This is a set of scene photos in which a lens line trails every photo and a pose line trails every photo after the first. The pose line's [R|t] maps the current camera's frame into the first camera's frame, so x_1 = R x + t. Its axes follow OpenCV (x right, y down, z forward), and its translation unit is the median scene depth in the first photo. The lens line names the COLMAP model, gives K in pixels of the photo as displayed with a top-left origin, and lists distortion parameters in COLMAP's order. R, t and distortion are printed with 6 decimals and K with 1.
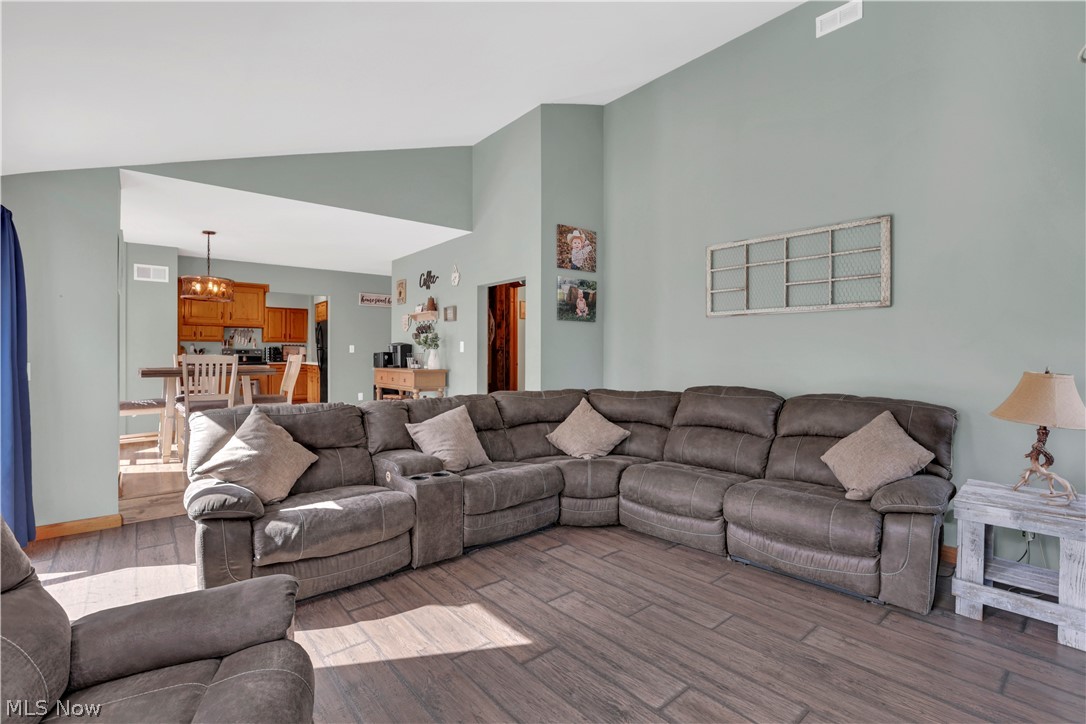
lens RADIAL K [[490.0, 0, 535.5], [0, 490.0, 361.4], [0, 0, 1]] dist [-0.031326, 0.001624]
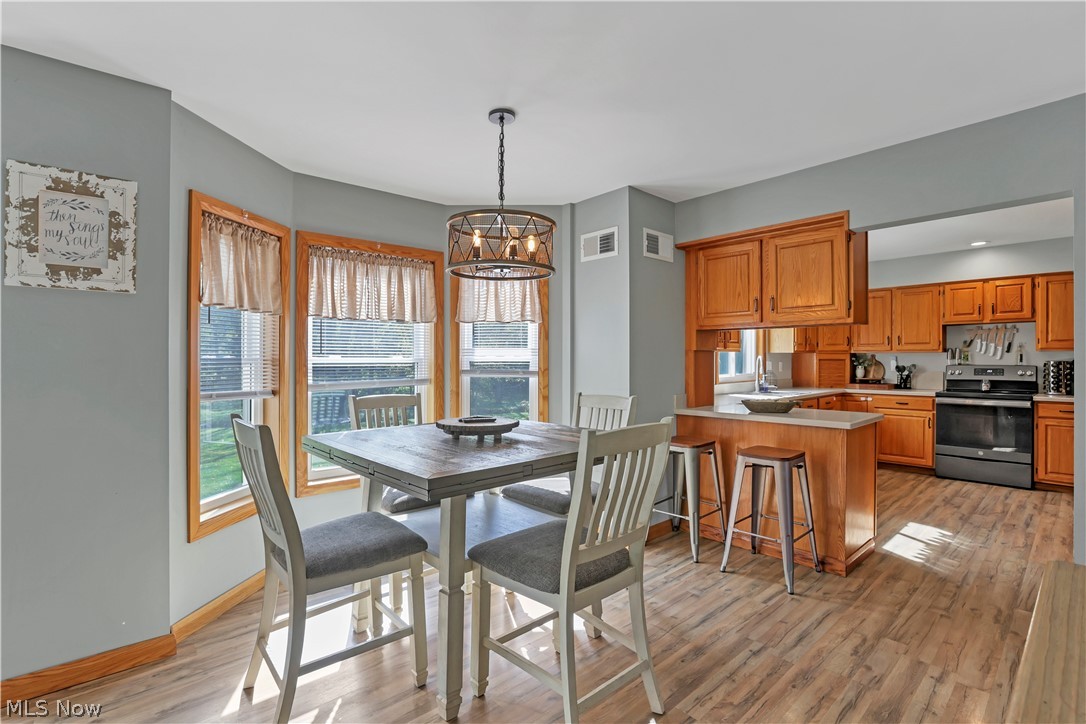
lens RADIAL K [[505.0, 0, 543.0], [0, 505.0, 359.0], [0, 0, 1]] dist [-0.053691, 0.018015]
pose [[0.038778, -0.000899, -0.999247, -0.274436], [-0.010493, 0.999944, -0.001307, -0.060430], [0.999193, 0.010536, 0.038767, 1.174278]]
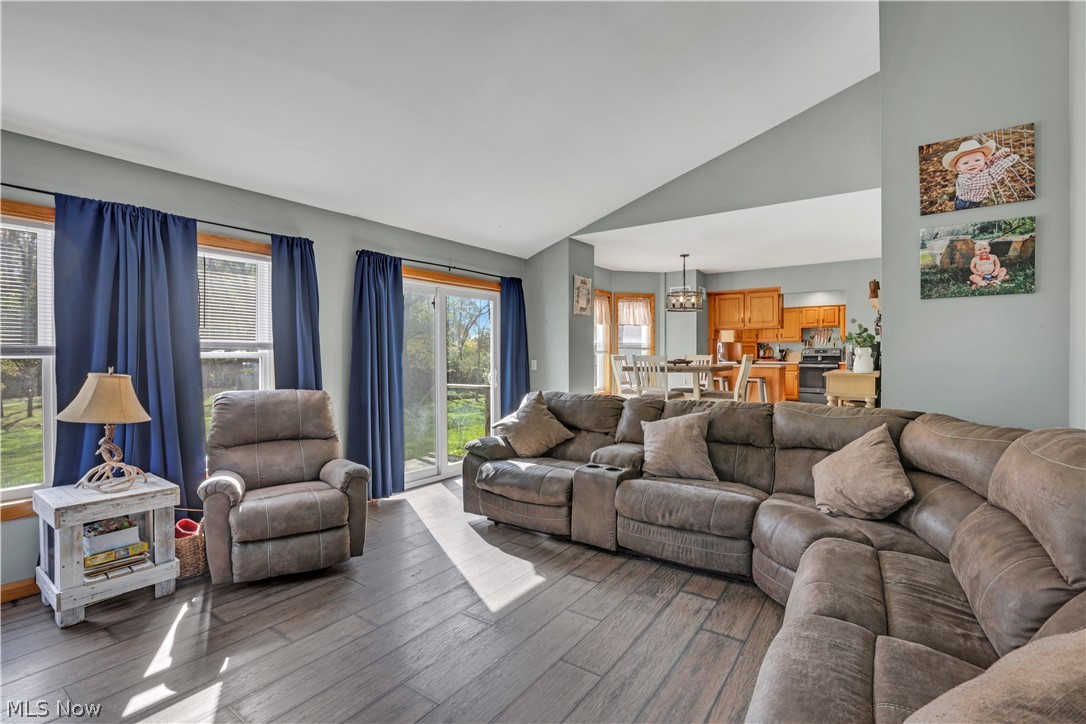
lens RADIAL K [[490.0, 0, 550.0], [0, 490.0, 365.5], [0, 0, 1]] dist [-0.031326, 0.001624]
pose [[0.280101, 0.018672, -0.959789, 0.492665], [-0.008406, 0.999820, 0.016997, -0.005755], [0.959934, 0.003308, 0.280207, 0.363836]]
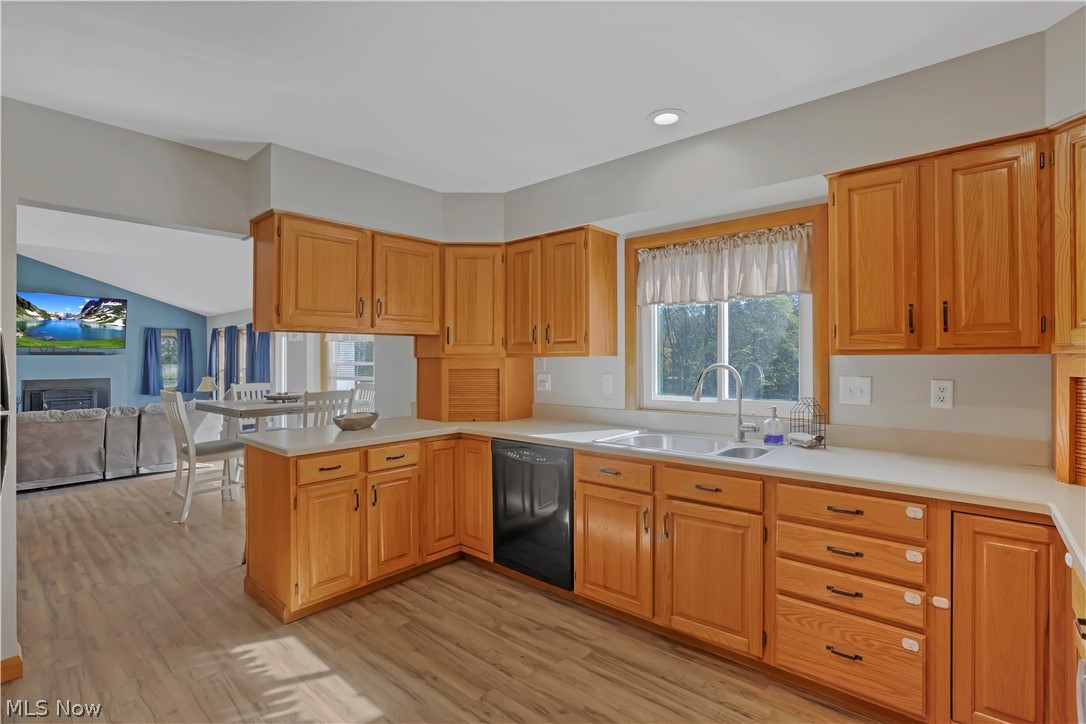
lens RADIAL K [[505.0, 0, 547.0], [0, 505.0, 354.2], [0, 0, 1]] dist [-0.053691, 0.018015]
pose [[-0.985196, 0.004118, -0.171382, -1.128461], [0.002826, 0.999966, 0.007779, -0.089438], [0.171408, 0.007180, -0.985174, 2.226350]]
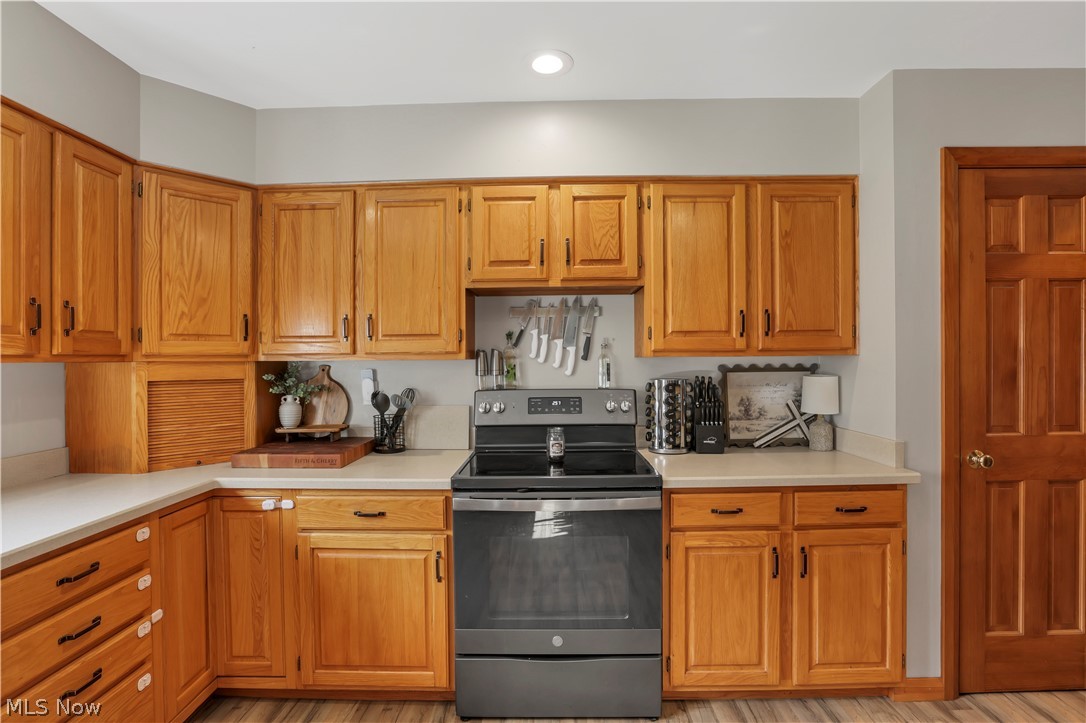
lens RADIAL K [[505.0, 0, 546.5], [0, 505.0, 356.9], [0, 0, 1]] dist [-0.053691, 0.018015]
pose [[0.766539, -0.011179, -0.642101, -1.038391], [0.002985, 0.999900, -0.013844, -0.083293], [0.642191, 0.008695, 0.766495, 1.849441]]
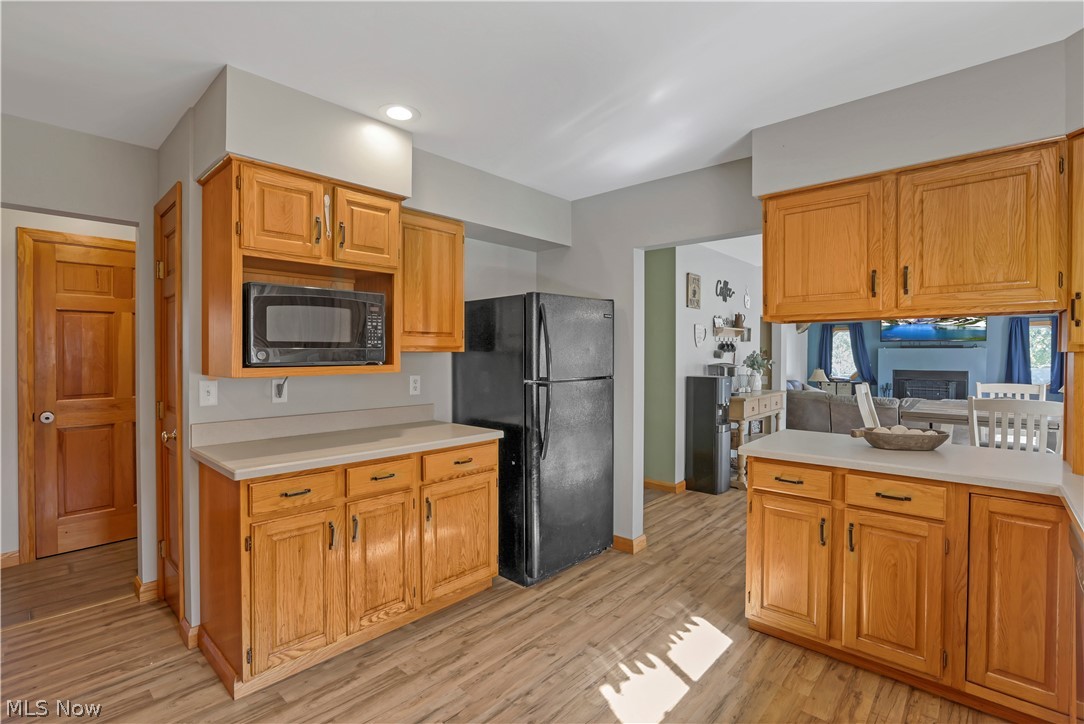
lens RADIAL K [[504.1, 0, 551.4], [0, 504.1, 350.8], [0, 0, 1]] dist [-0.053691, 0.018015]
pose [[-0.158100, 0.001954, 0.987421, -1.409031], [0.012151, 0.999926, -0.000033, -0.084838], [-0.987348, 0.011993, -0.158112, 1.939164]]
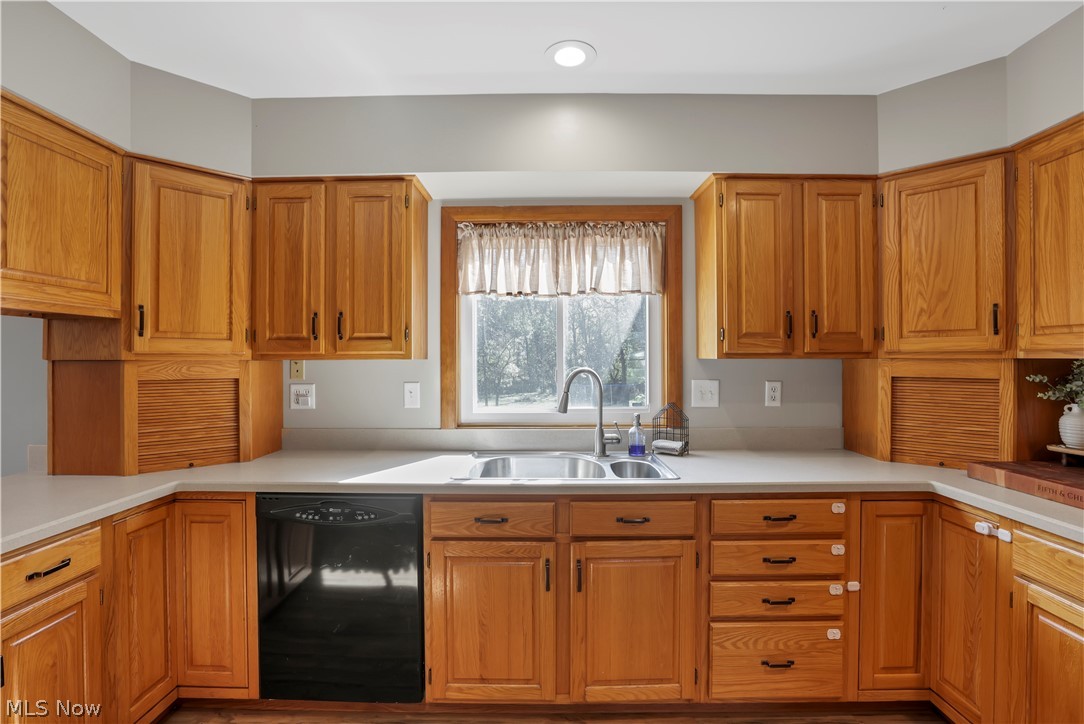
lens RADIAL K [[504.1, 0, 542.8], [0, 504.1, 358.2], [0, 0, 1]] dist [-0.053691, 0.018015]
pose [[-0.640597, -0.001969, -0.767874, -1.019003], [-0.008618, 0.999952, 0.004625, -0.085374], [0.767829, 0.009580, -0.640584, 1.992280]]
